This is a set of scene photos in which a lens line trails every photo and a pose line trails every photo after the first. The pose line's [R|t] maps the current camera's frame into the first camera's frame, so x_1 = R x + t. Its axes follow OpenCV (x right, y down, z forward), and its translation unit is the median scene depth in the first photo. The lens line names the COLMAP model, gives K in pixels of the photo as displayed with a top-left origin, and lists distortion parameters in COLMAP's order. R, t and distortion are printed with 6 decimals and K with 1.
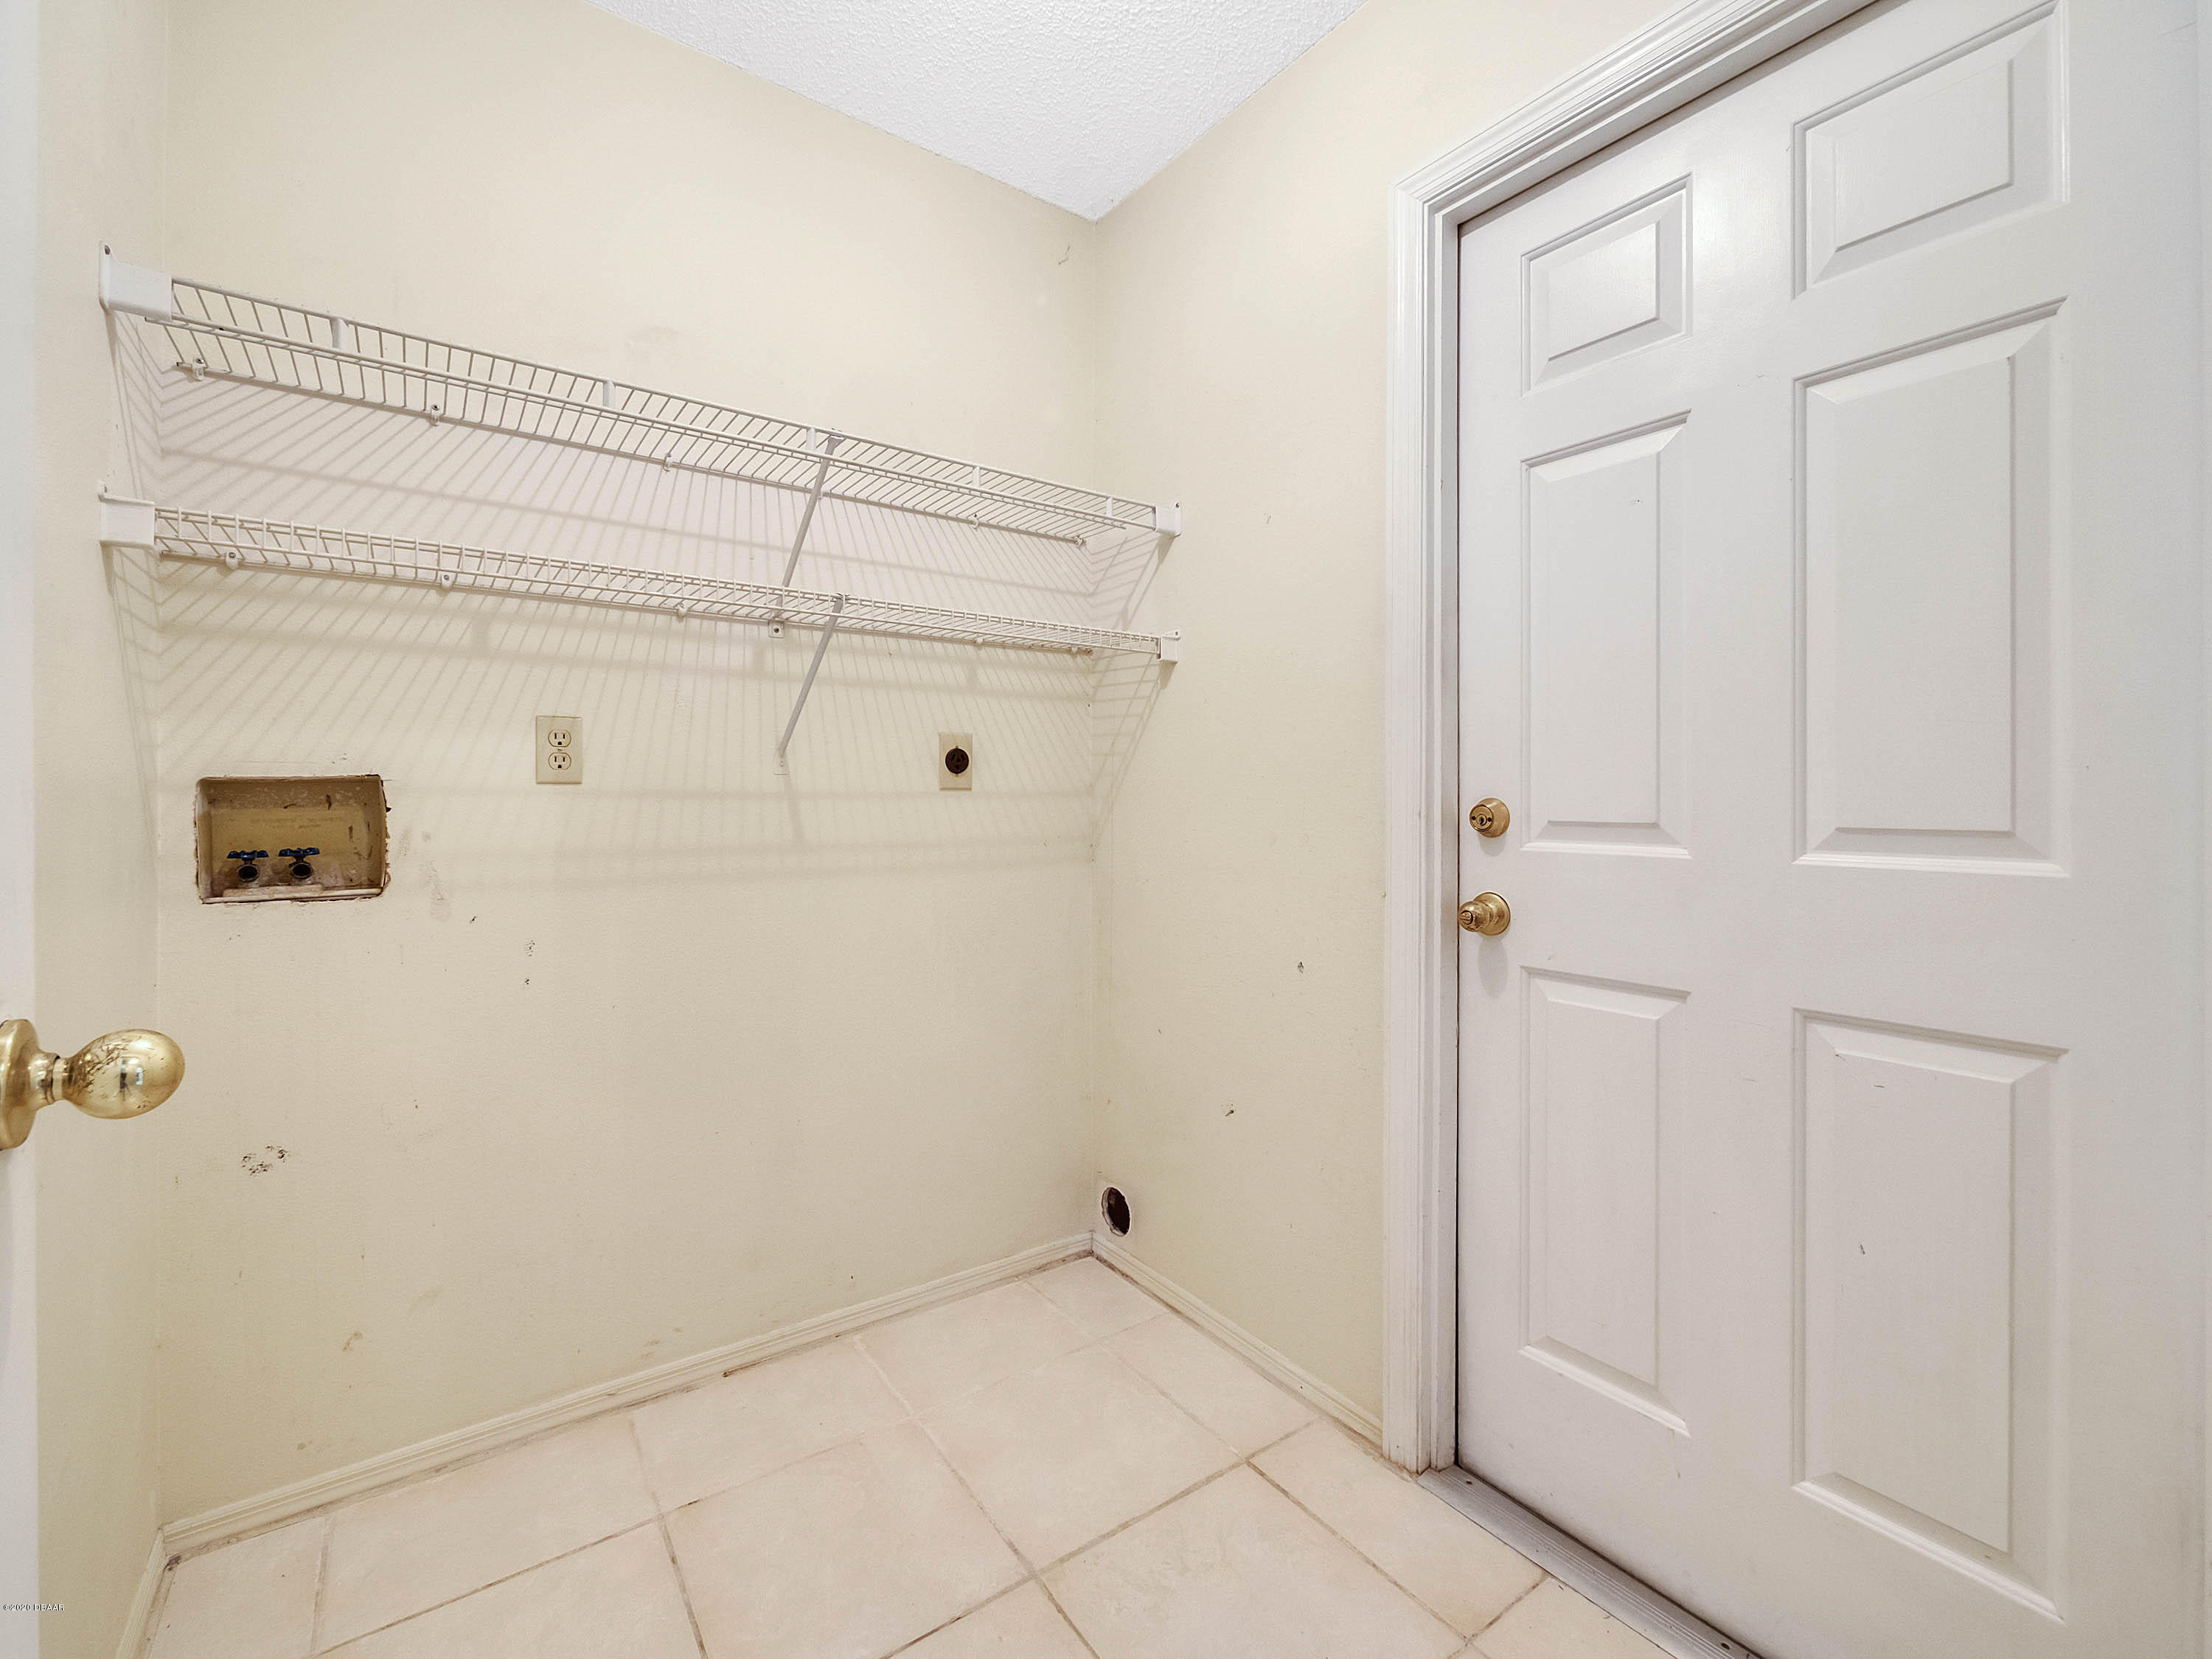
lens RADIAL K [[975.5, 0, 1097.4], [0, 975.5, 796.6], [0, 0, 1]] dist [-0.001308, 0.000026]
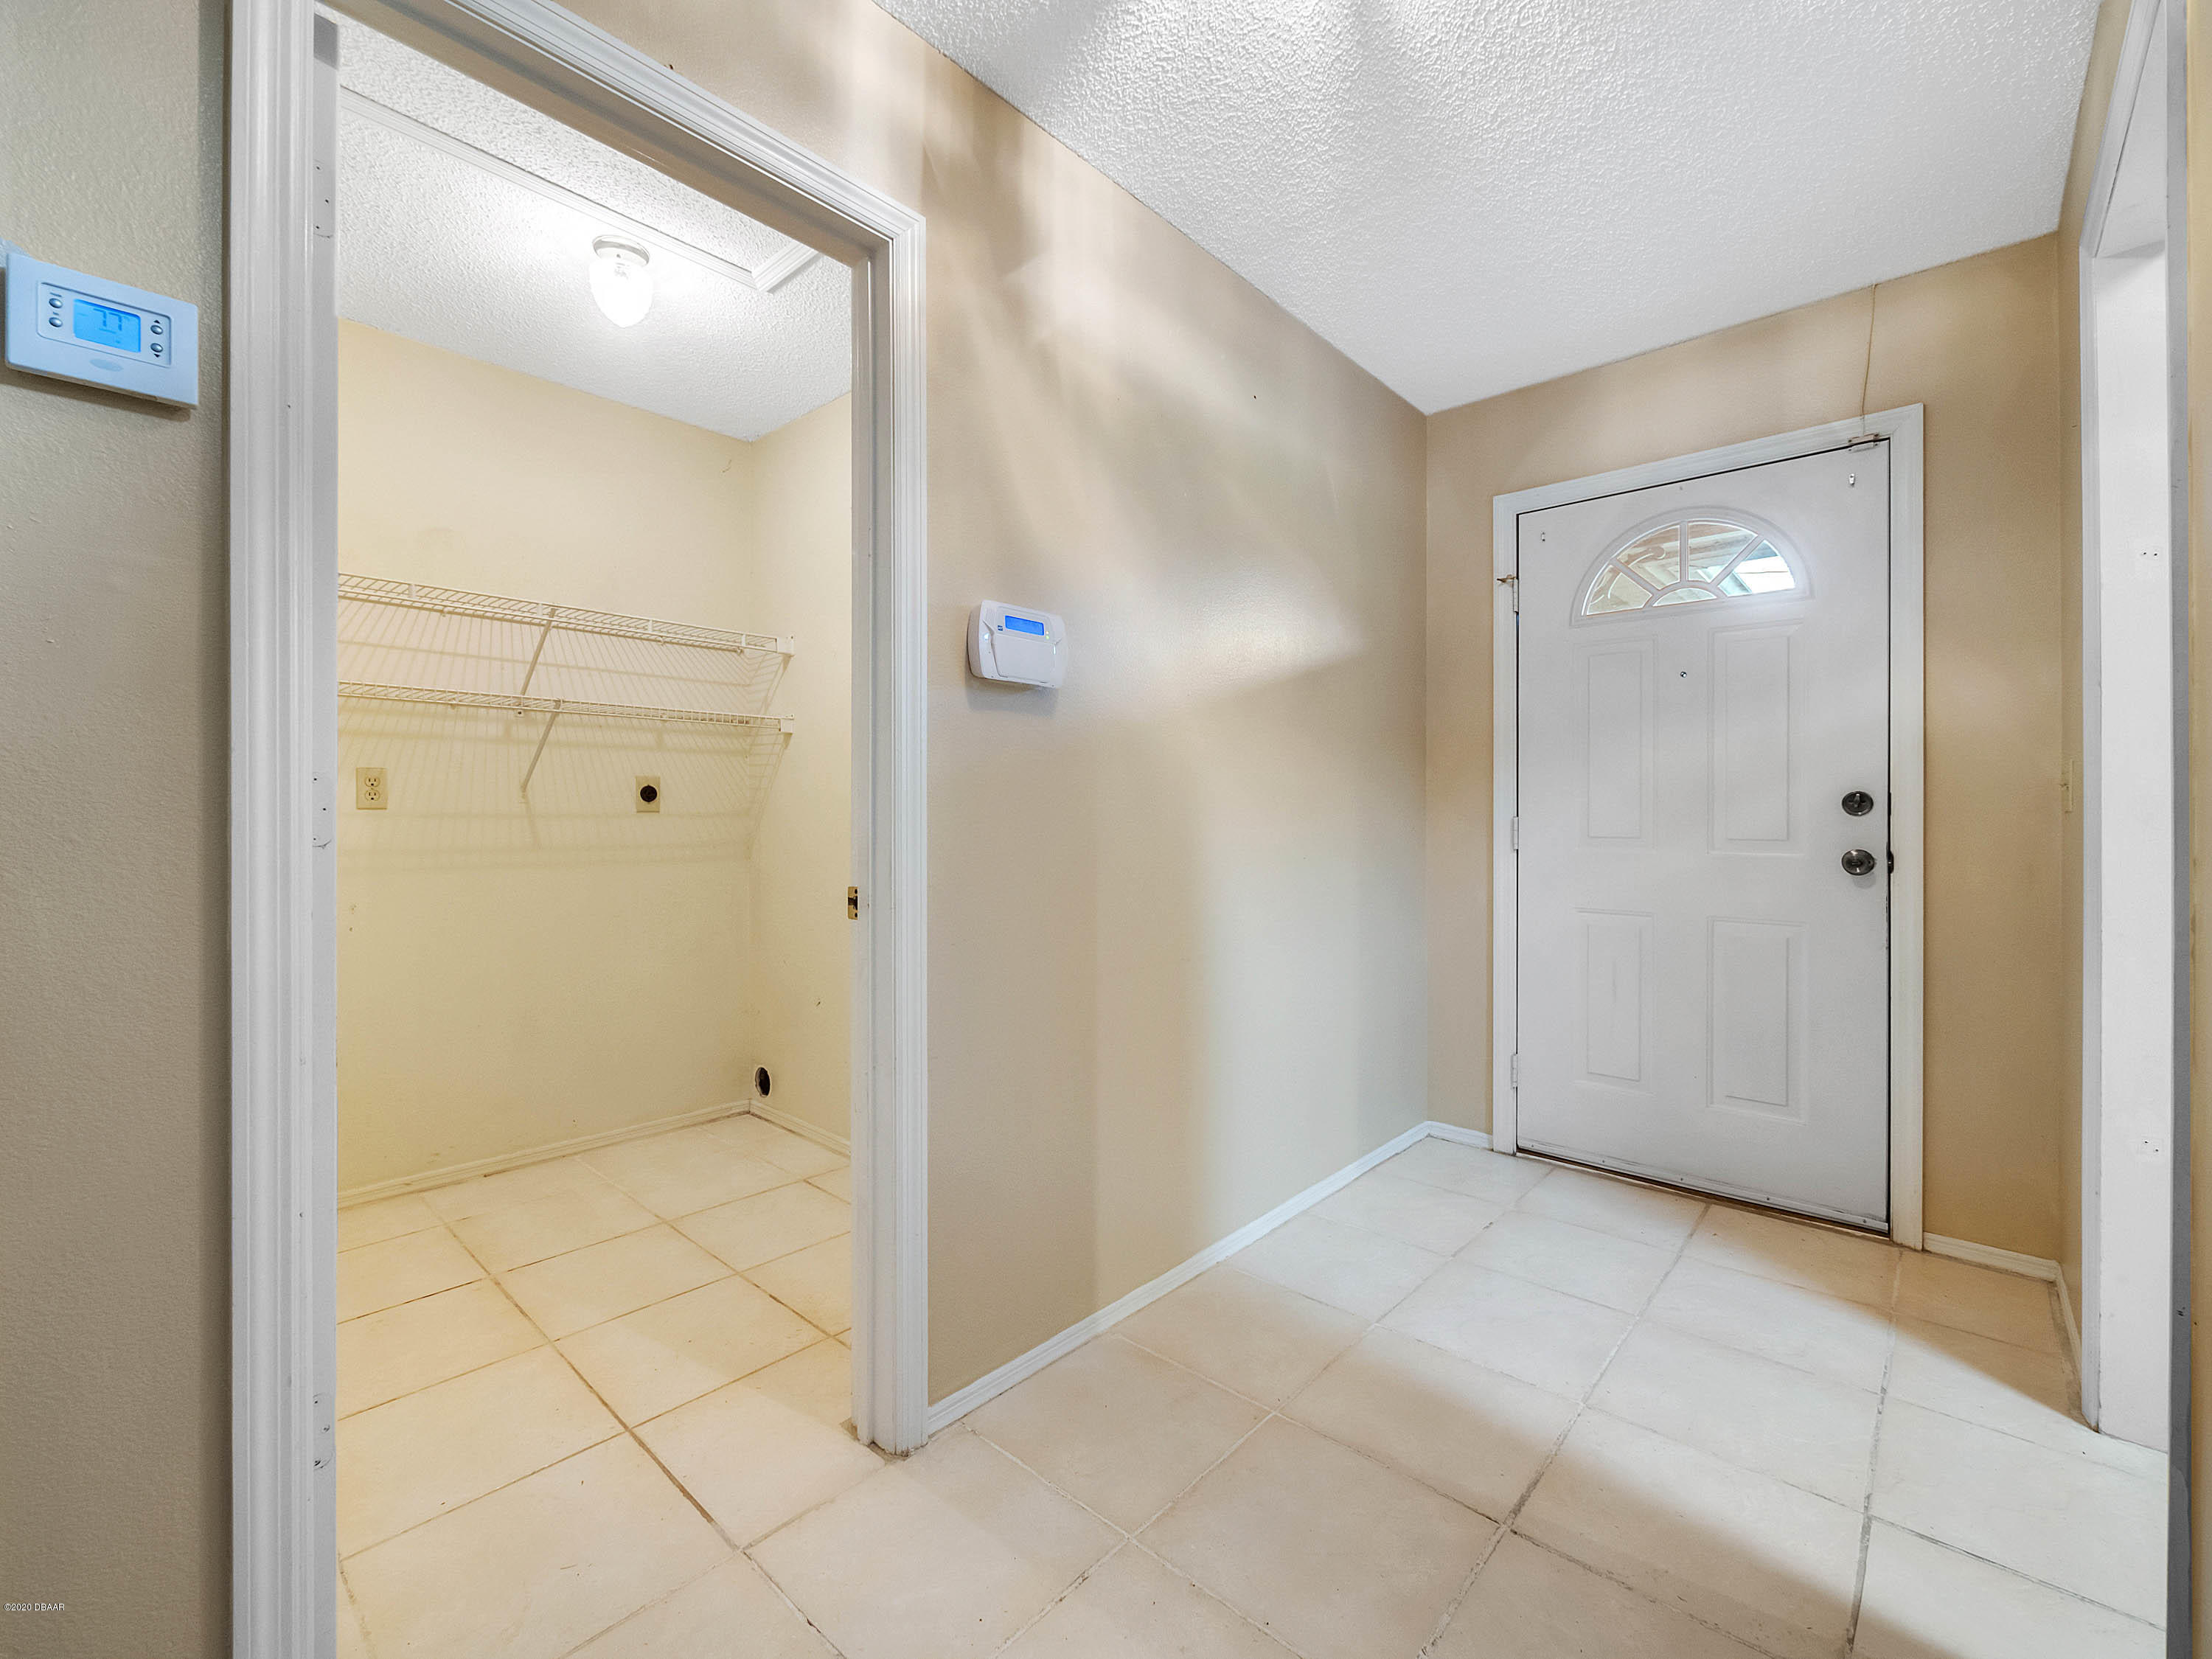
lens RADIAL K [[932.2, 0, 1096.9], [0, 932.2, 811.3], [0, 0, 1]] dist [-0.009764, 0.000809]
pose [[0.976099, -0.003469, 0.217298, 0.259232], [0.005392, 0.999951, -0.008260, 0.008780], [-0.217259, 0.009235, 0.976070, -0.679779]]
